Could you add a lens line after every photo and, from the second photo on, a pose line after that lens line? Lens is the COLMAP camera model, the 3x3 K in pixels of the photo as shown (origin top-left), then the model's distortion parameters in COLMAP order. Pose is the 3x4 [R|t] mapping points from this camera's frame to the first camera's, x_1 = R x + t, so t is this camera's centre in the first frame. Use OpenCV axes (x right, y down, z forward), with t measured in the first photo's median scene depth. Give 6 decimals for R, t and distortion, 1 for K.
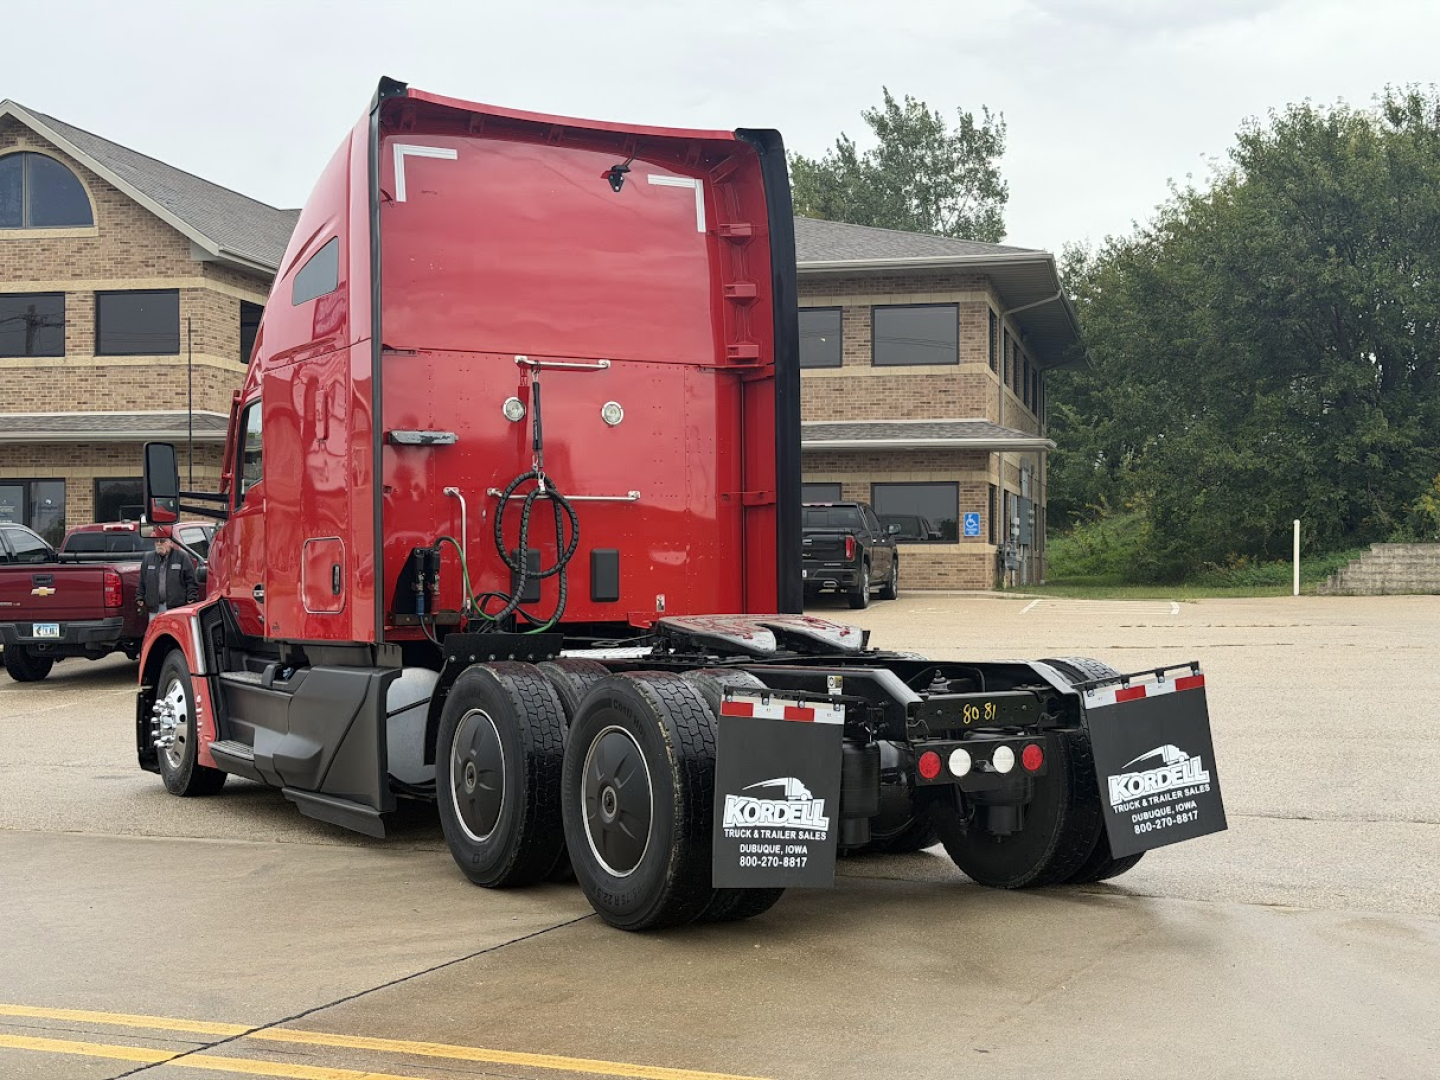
lens RADIAL K [[2004.8, 0, 721.5], [0, 2004.8, 534.0], [0, 0, 1]] dist [0.146816, 0.015305]
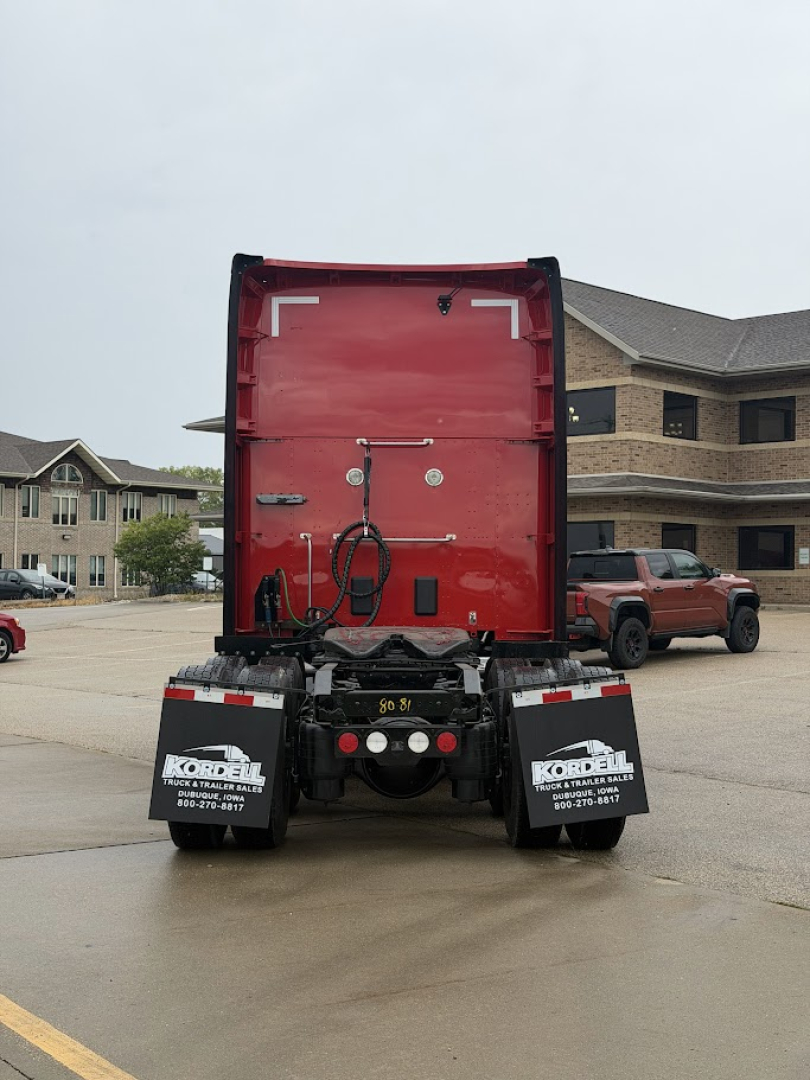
lens RADIAL K [[1503.6, 0, 405.0], [0, 1503.6, 540.0], [0, 0, 1]] dist [0.146816, 0.015305]
pose [[0.864169, -0.006572, -0.503158, 0.588407], [-0.000044, 0.999914, -0.013136, -0.005620], [0.503201, 0.011374, 0.864094, 0.143418]]
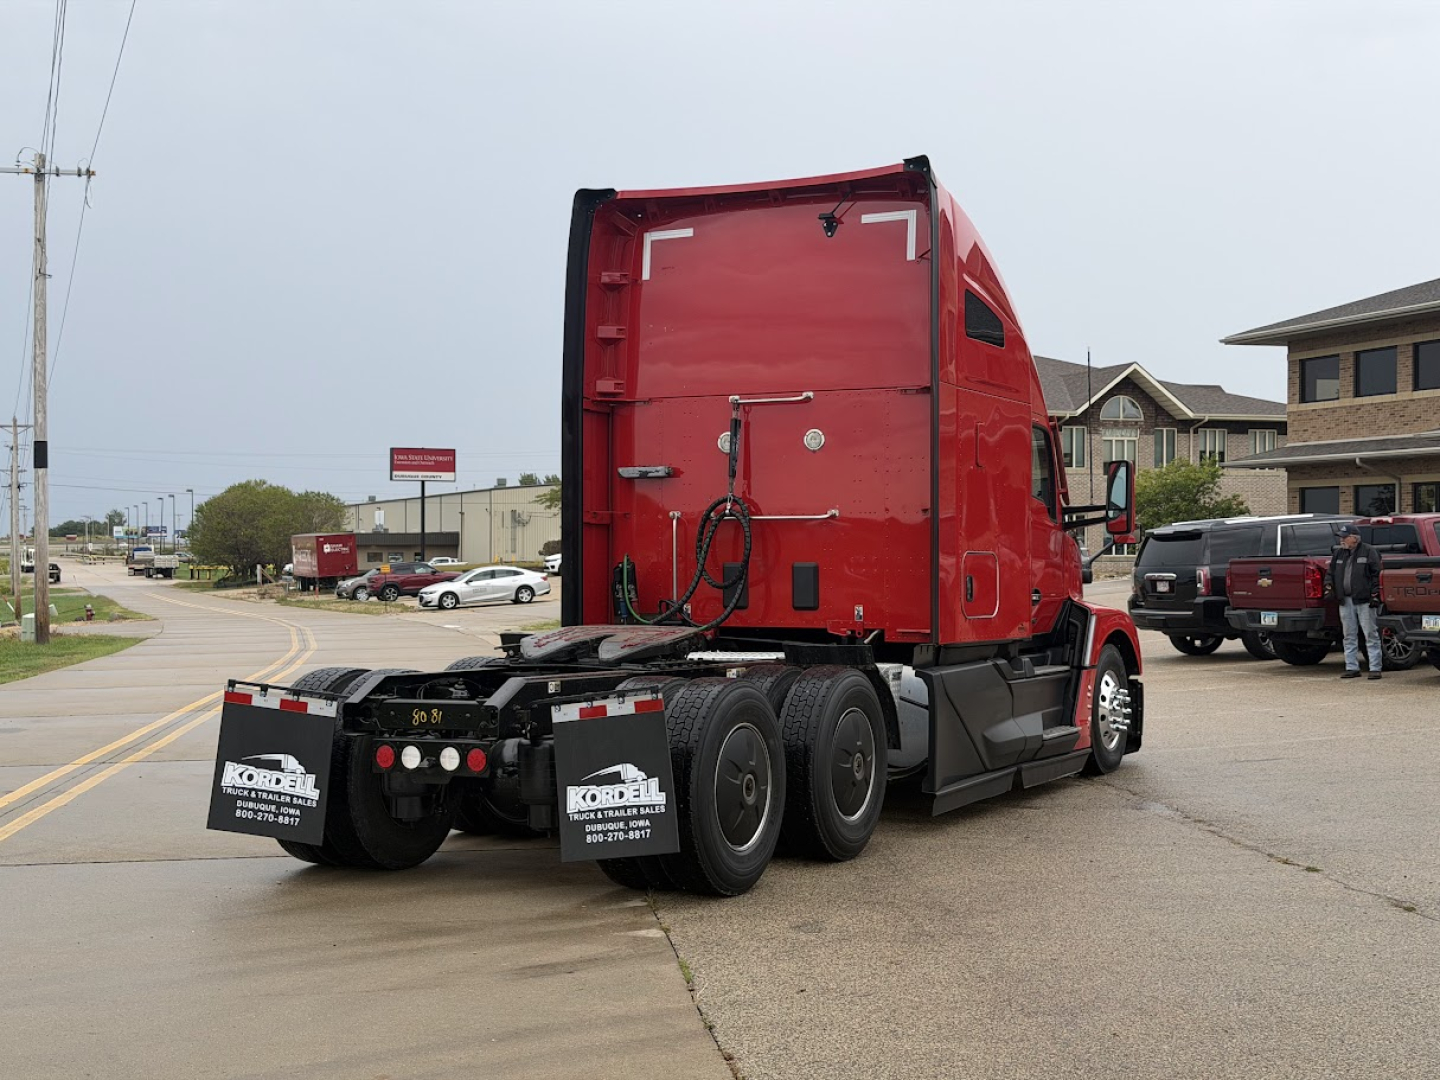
lens RADIAL K [[1999.0, 0, 691.1], [0, 1999.0, 517.3], [0, 0, 1]] dist [0.109928, -0.013958]
pose [[0.525786, -0.012909, -0.850519, 1.126306], [0.017187, 0.999842, -0.004551, -0.018064], [0.850443, -0.012225, 0.525925, 0.484829]]
